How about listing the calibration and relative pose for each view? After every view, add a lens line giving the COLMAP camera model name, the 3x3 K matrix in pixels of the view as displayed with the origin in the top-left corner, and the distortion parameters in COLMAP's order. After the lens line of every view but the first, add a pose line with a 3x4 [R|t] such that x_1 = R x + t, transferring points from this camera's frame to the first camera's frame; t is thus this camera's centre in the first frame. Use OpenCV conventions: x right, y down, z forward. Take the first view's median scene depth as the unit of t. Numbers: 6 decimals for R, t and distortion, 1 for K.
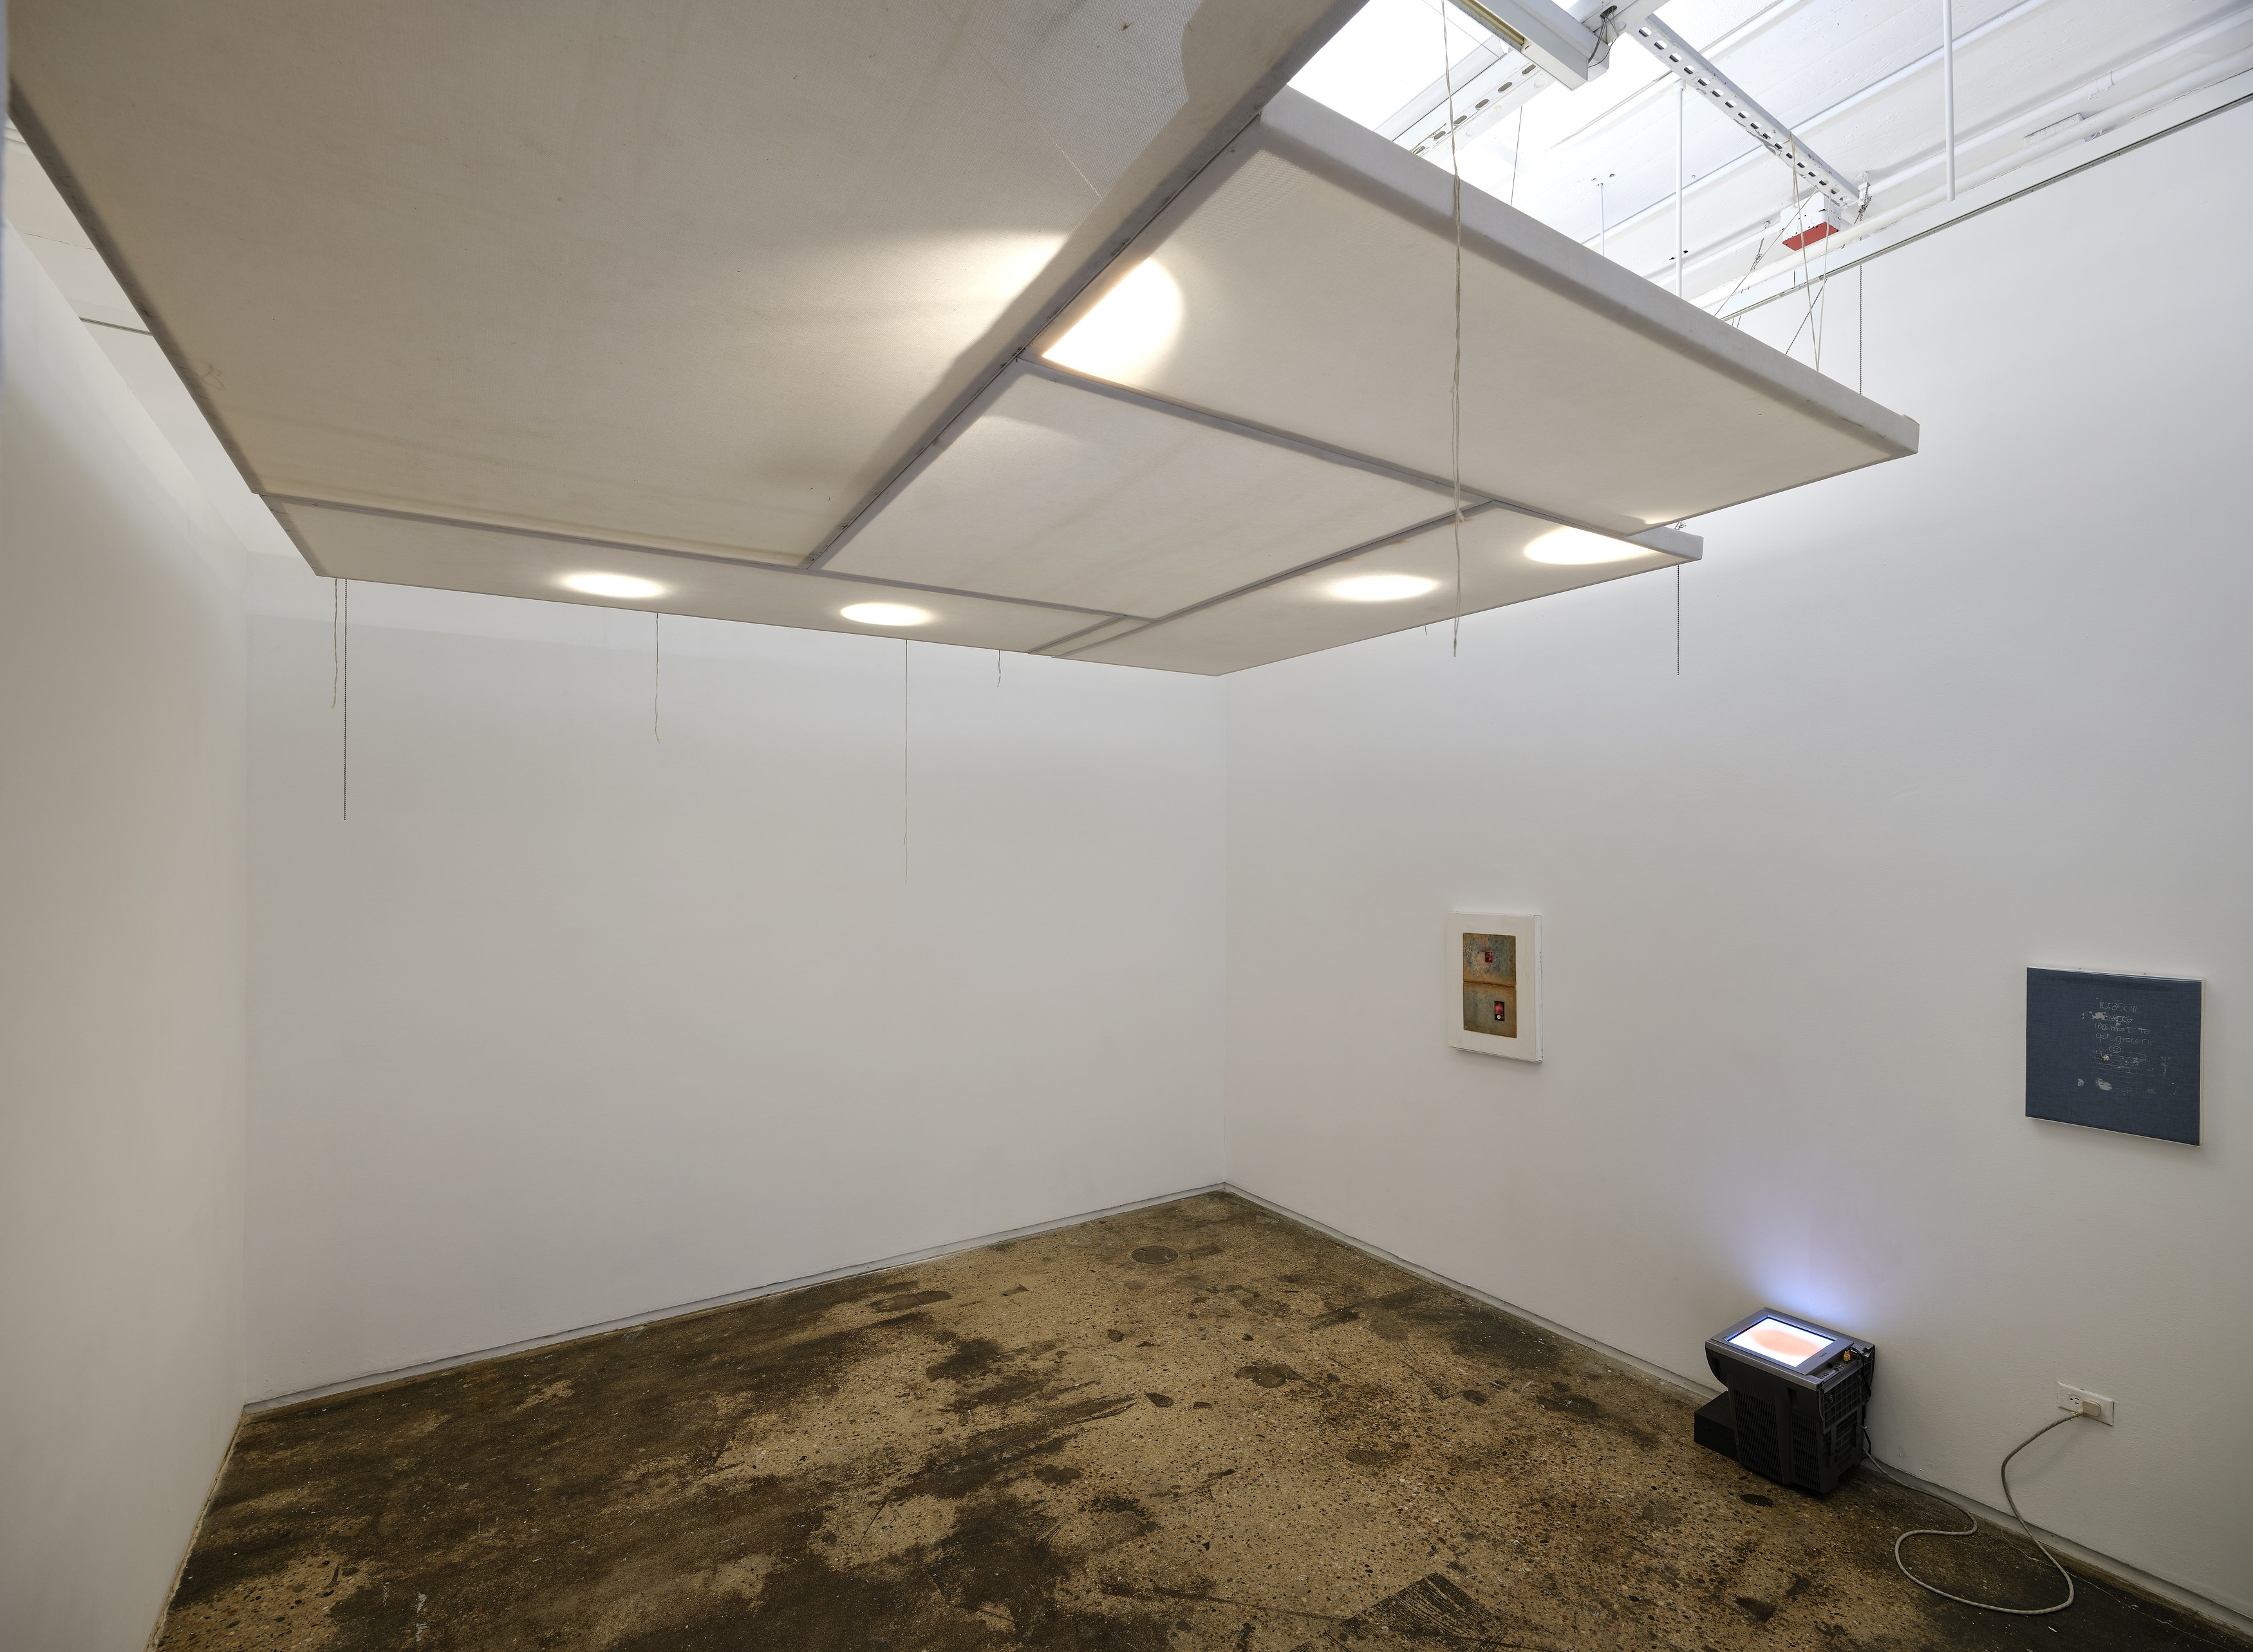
lens RADIAL K [[1018.2, 0, 1138.1], [0, 1018.2, 857.2], [0, 0, 1]] dist [0.000383, 0.000031]
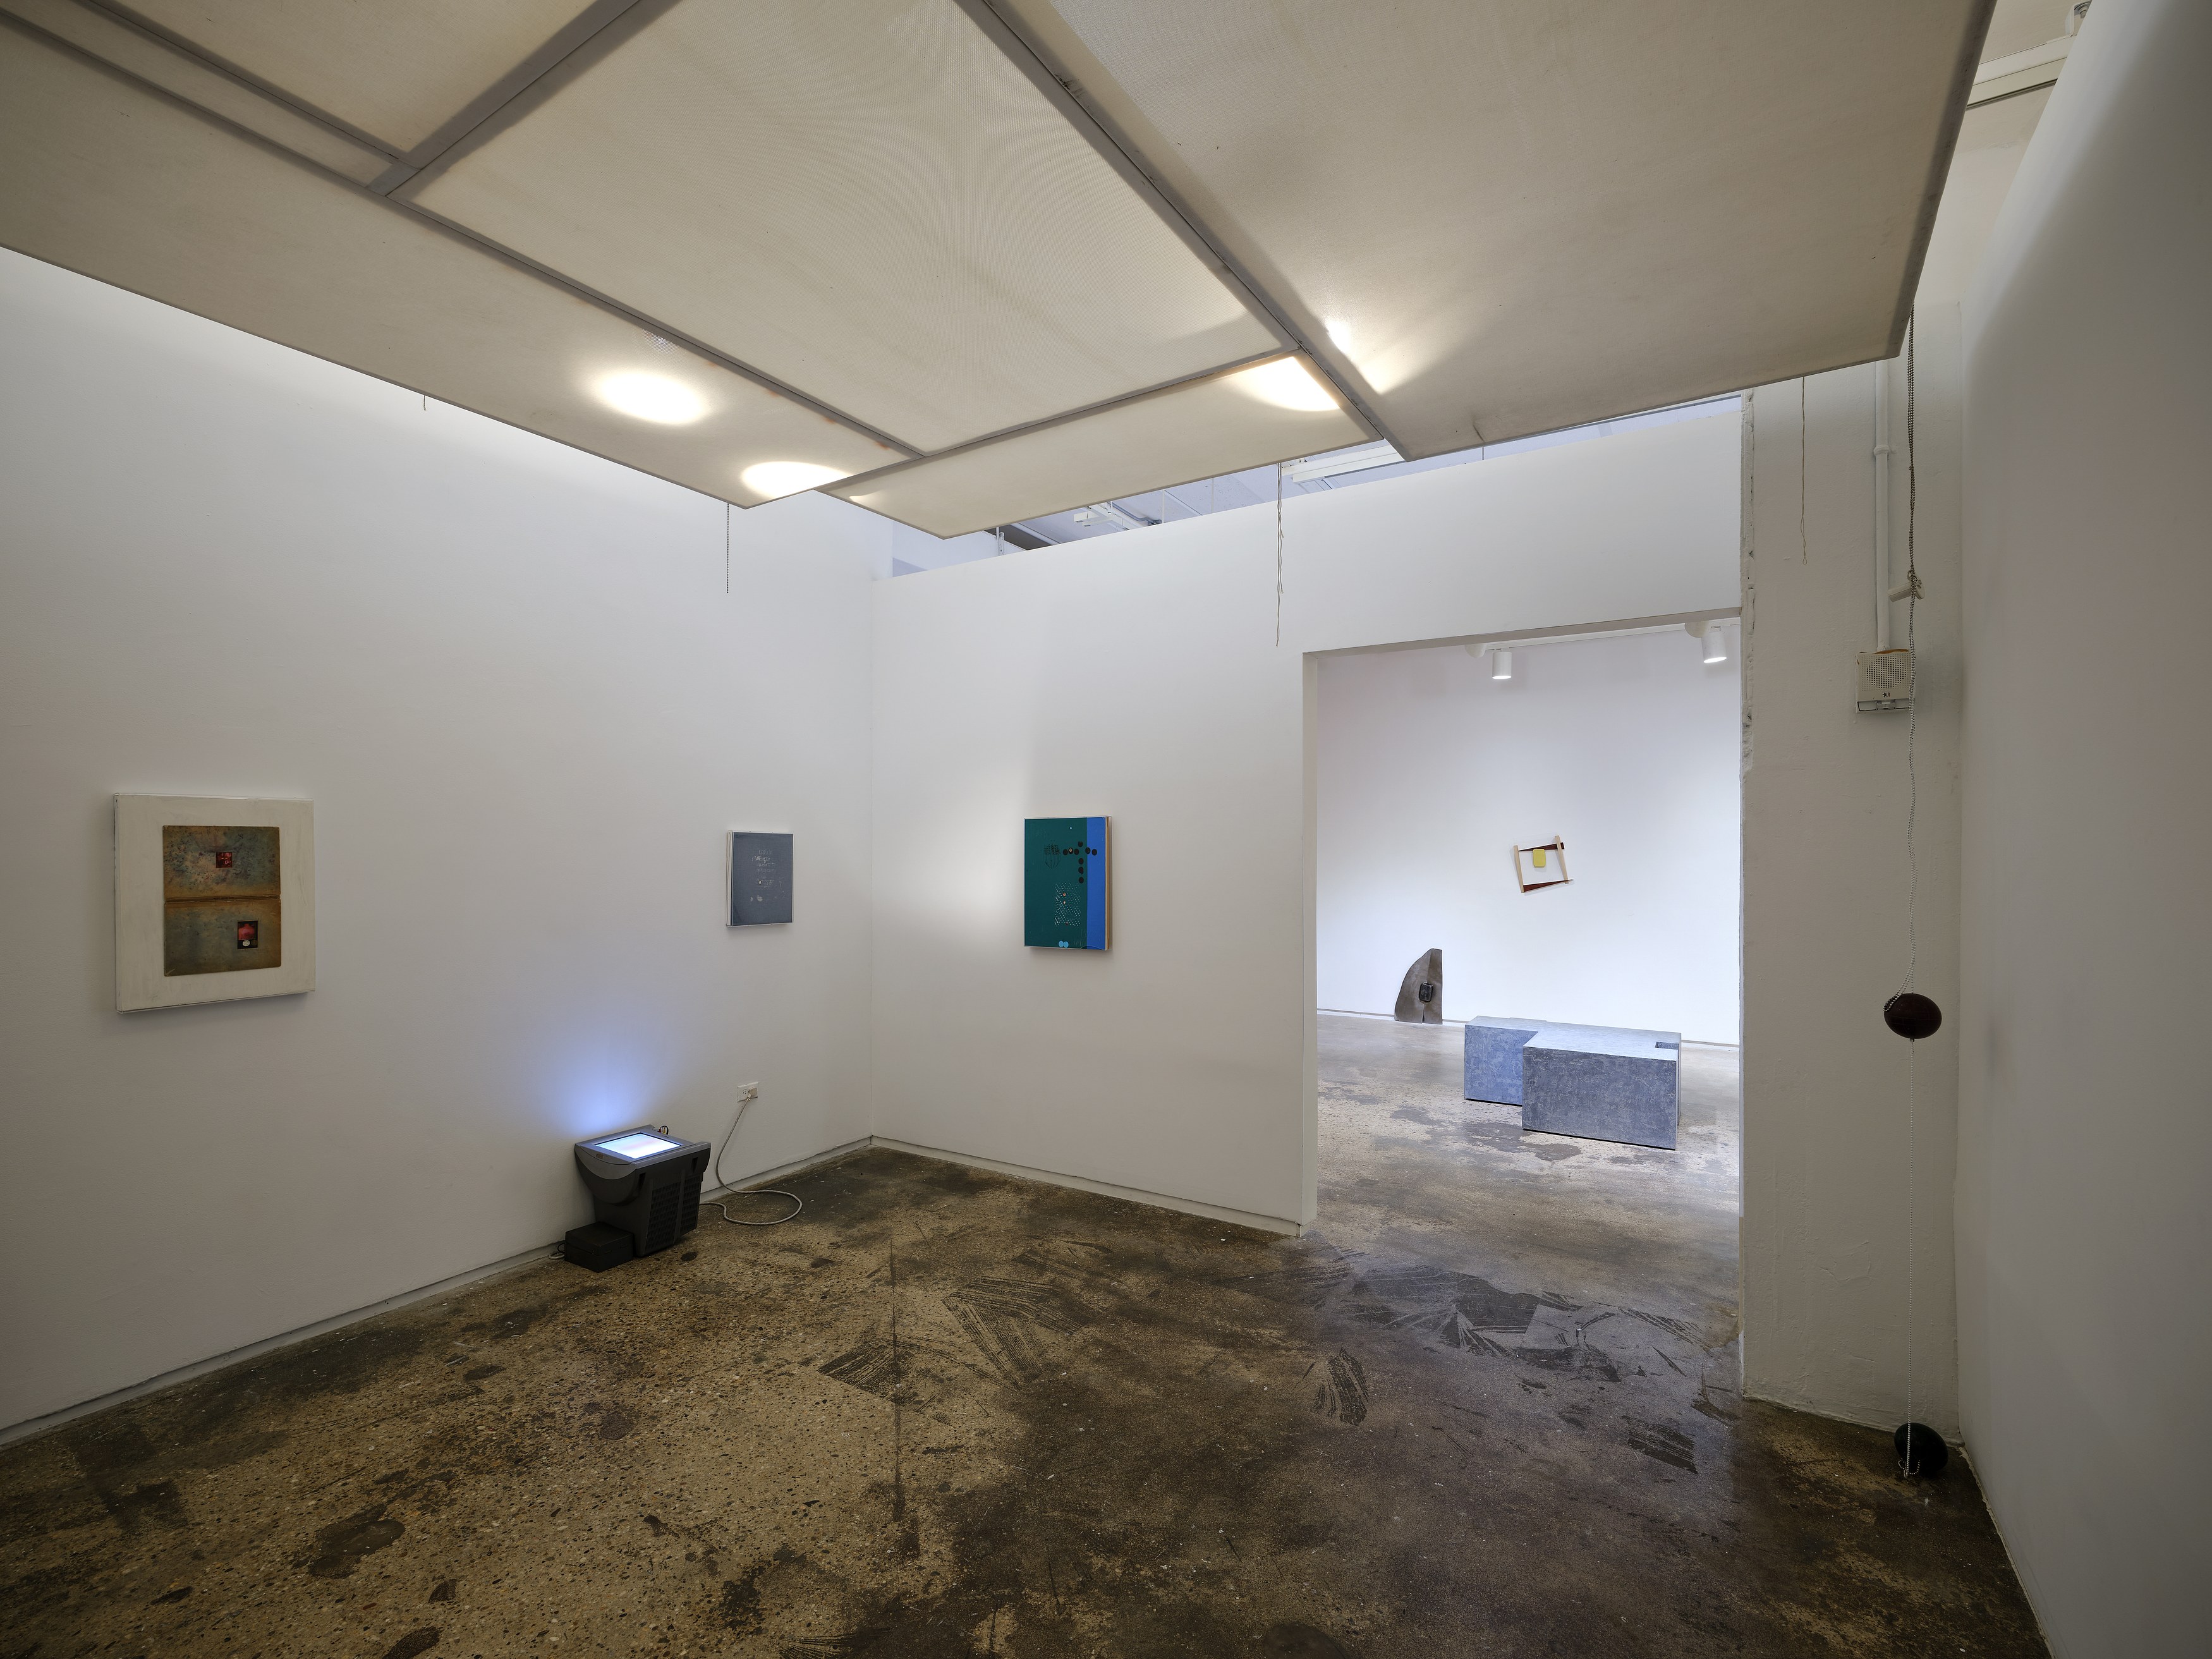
lens RADIAL K [[1002.0, 0, 1108.6], [0, 1002.0, 851.0], [0, 0, 1]] dist [0.004208, 0.000800]
pose [[-0.427217, 0.000170, 0.904149, -0.622293], [-0.004527, 0.999987, -0.002327, 0.108761], [-0.904138, -0.005088, -0.427211, 0.895538]]
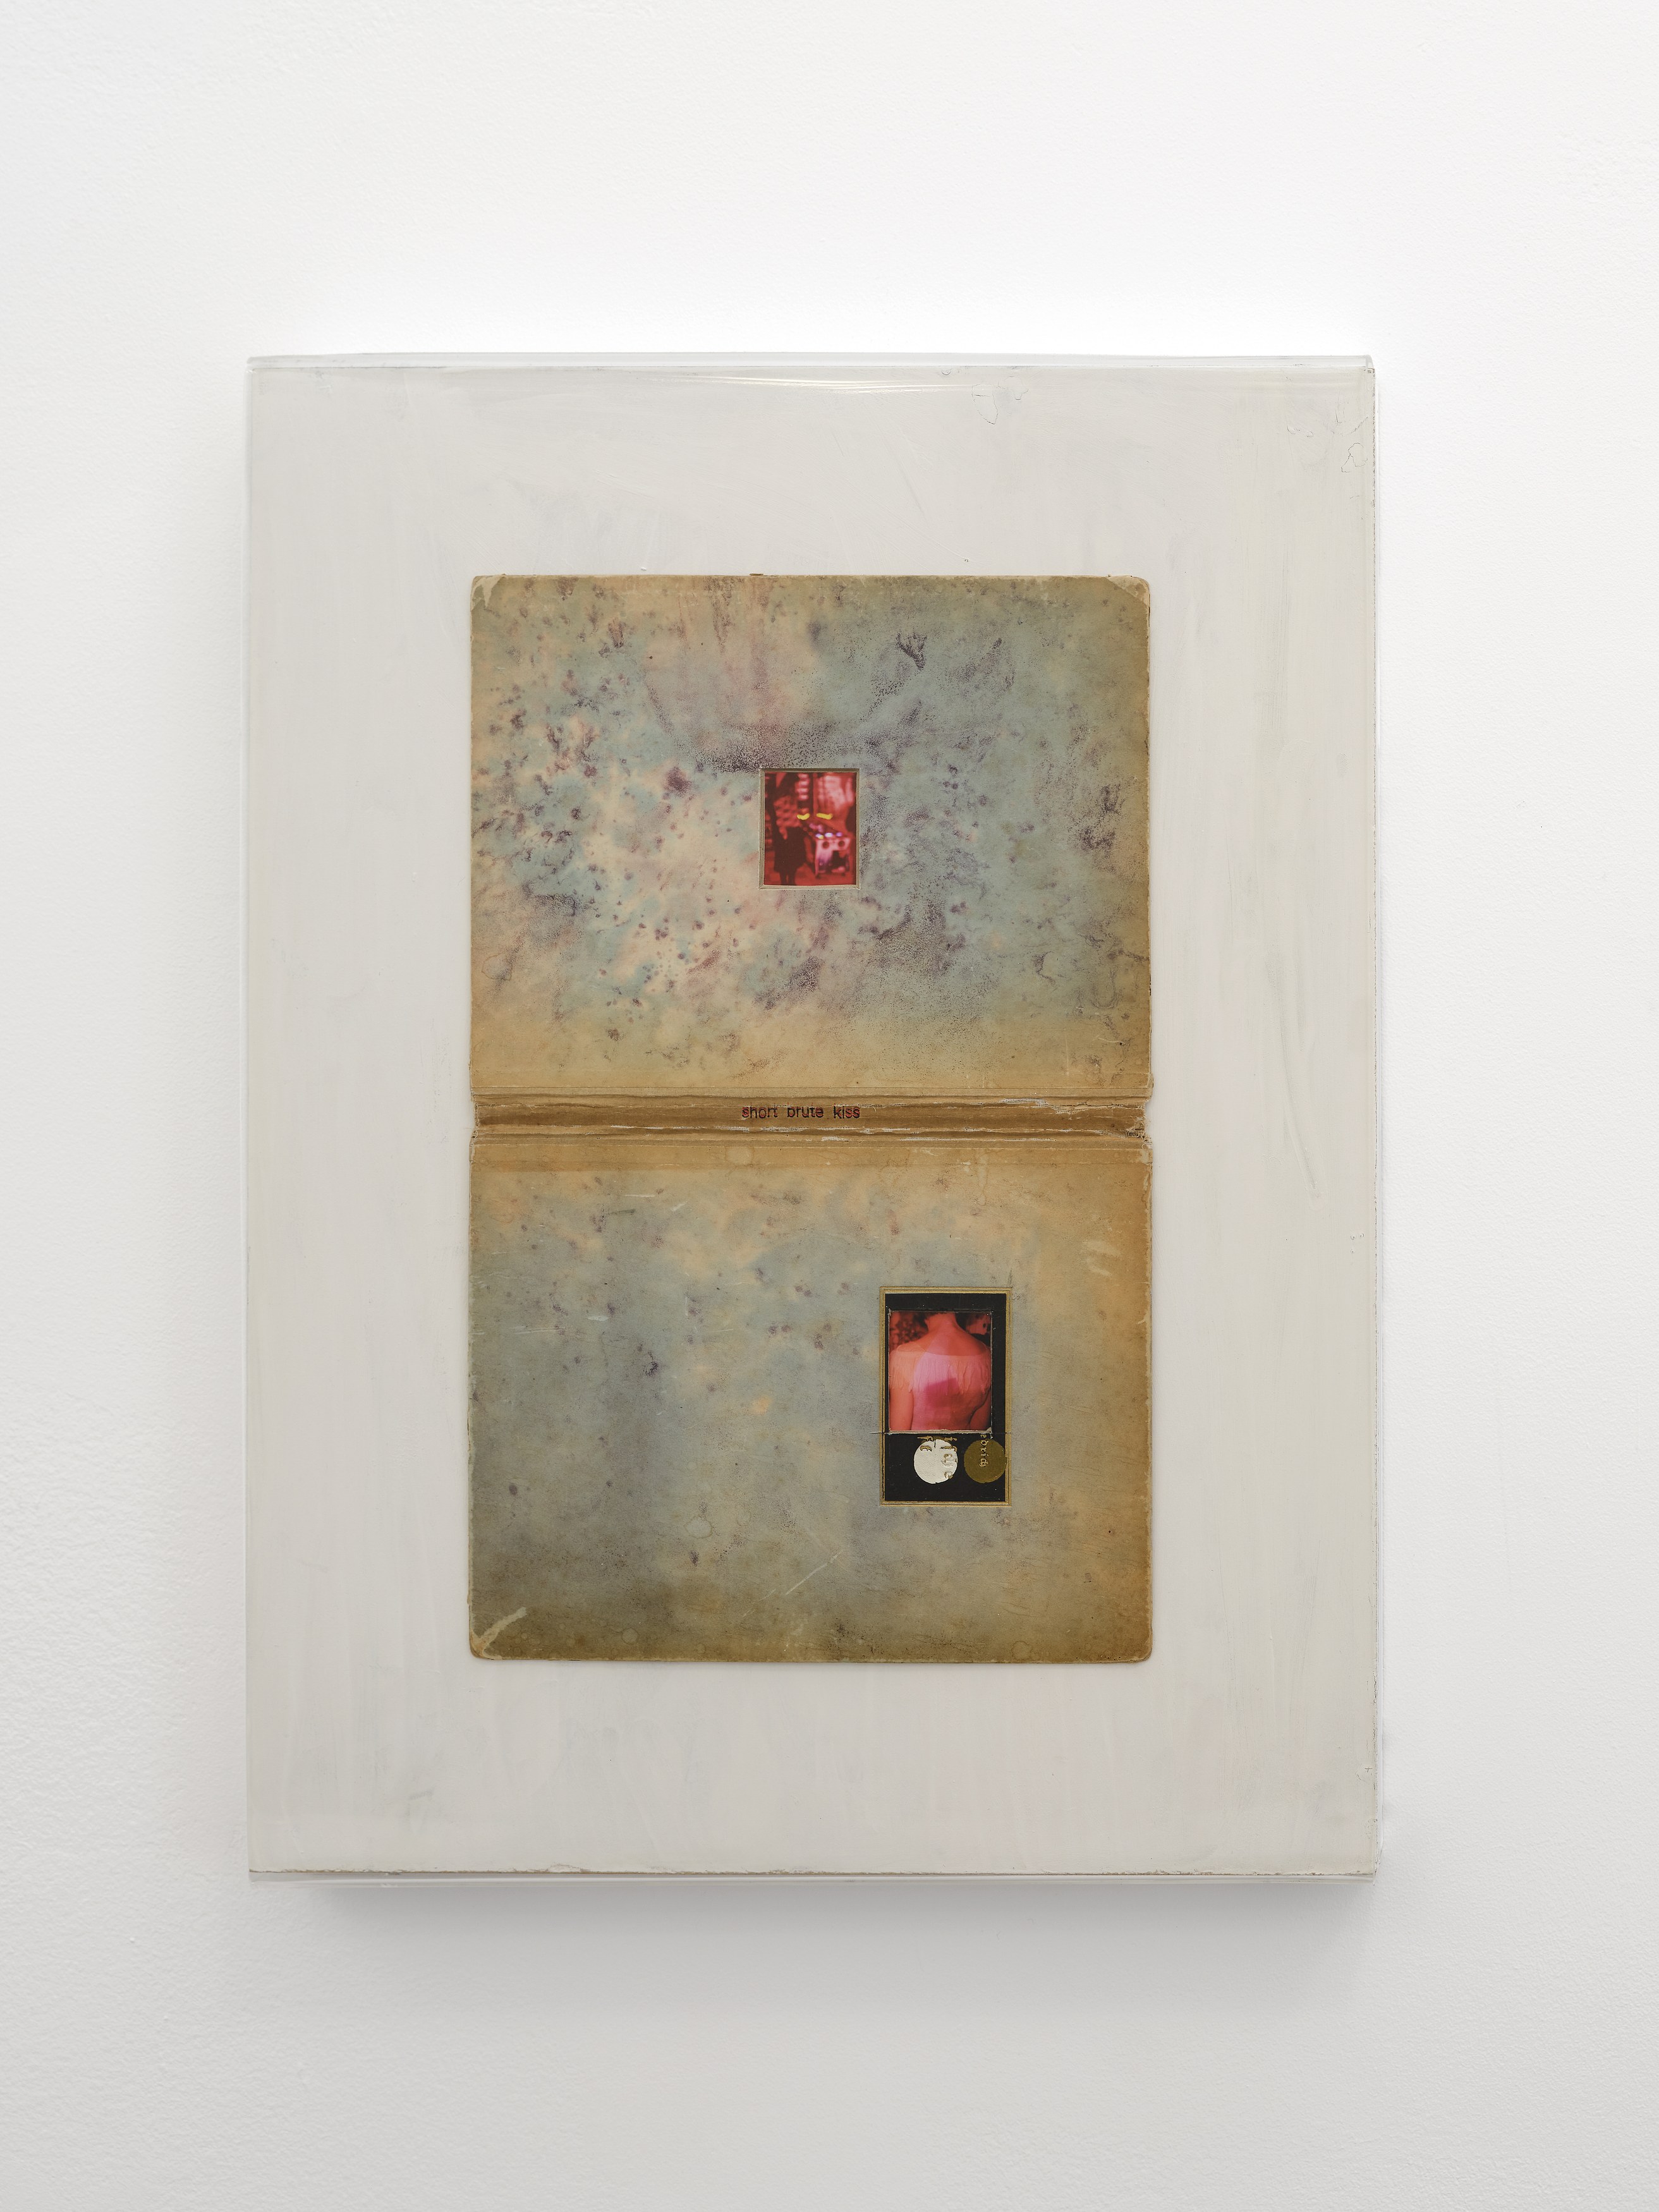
lens RADIAL K [[2704.5, 0, 830.1], [0, 2704.5, 1105.6], [0, 0, 1]] dist [0.040488, 0.000000]
pose [[0.545320, 0.017541, 0.838044, 0.168533], [-0.012347, 0.999841, -0.012893, 0.150911], [-0.838137, -0.003317, 0.545450, 1.031967]]
